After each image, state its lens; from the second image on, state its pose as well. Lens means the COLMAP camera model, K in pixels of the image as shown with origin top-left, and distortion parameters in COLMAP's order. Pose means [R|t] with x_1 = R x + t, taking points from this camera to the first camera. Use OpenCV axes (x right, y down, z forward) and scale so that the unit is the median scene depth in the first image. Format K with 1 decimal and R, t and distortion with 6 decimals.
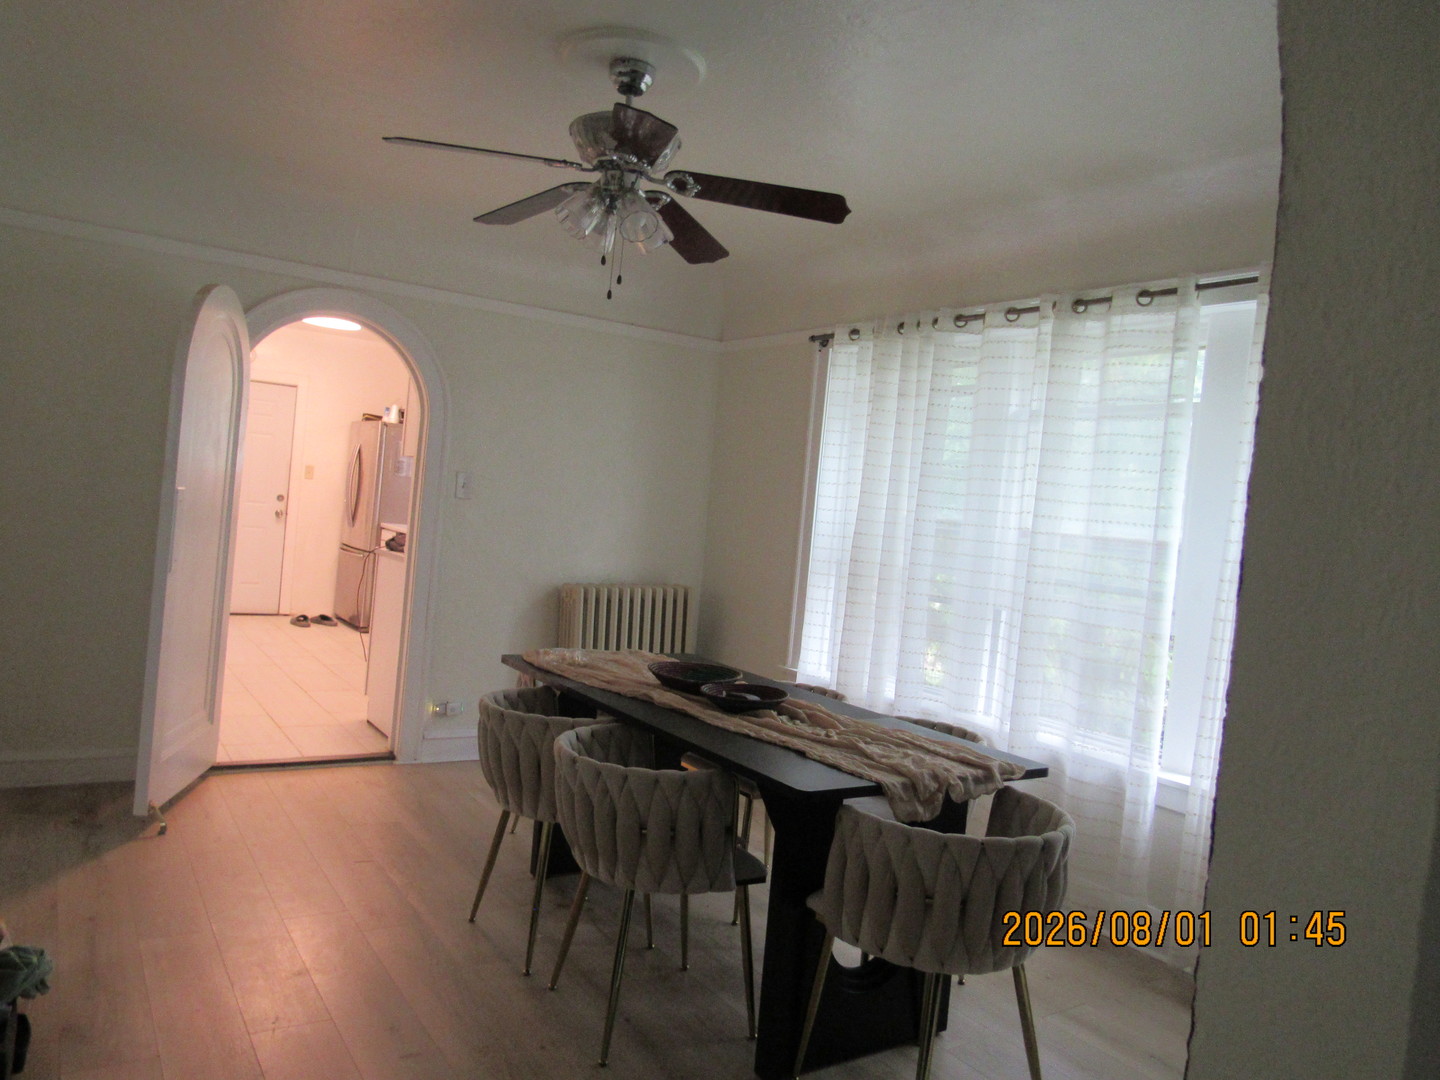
lens RADIAL K [[1027.2, 0, 720.0], [0, 1027.2, 540.0], [0, 0, 1]] dist [-0.025389, 0.002927]
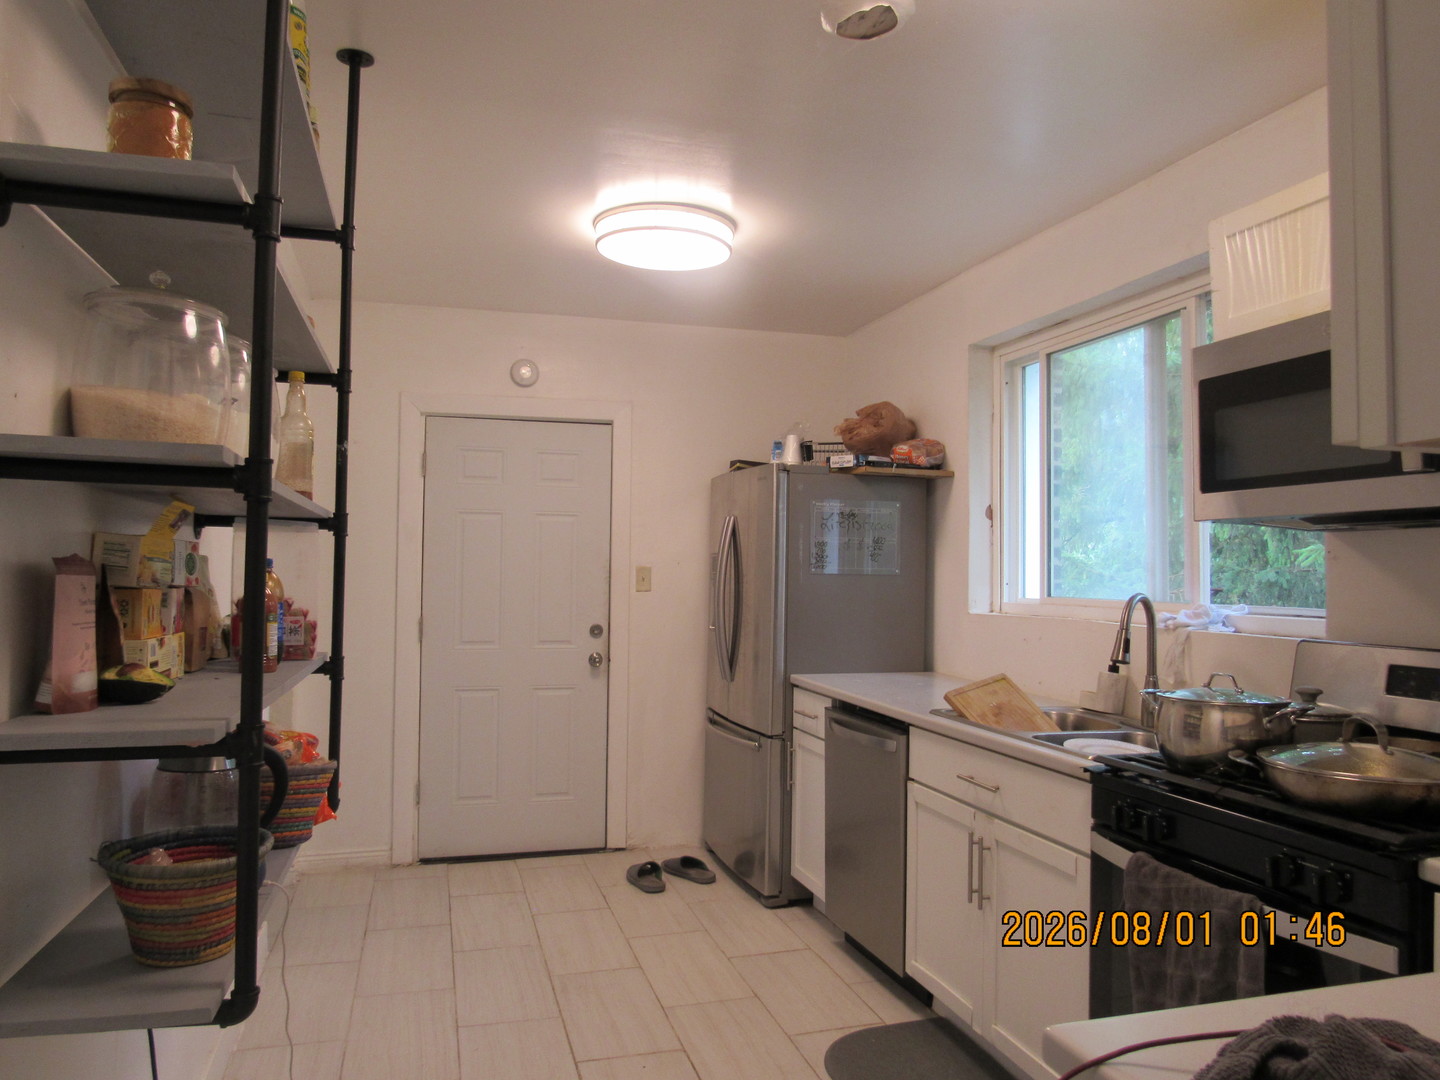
lens RADIAL K [[1027.2, 0, 720.0], [0, 1027.2, 540.0], [0, 0, 1]] dist [-0.025389, 0.002927]
pose [[0.952139, -0.087265, -0.292943, -0.206615], [0.067357, 0.994723, -0.077392, -0.042505], [0.298150, 0.053957, 0.952993, 0.504708]]
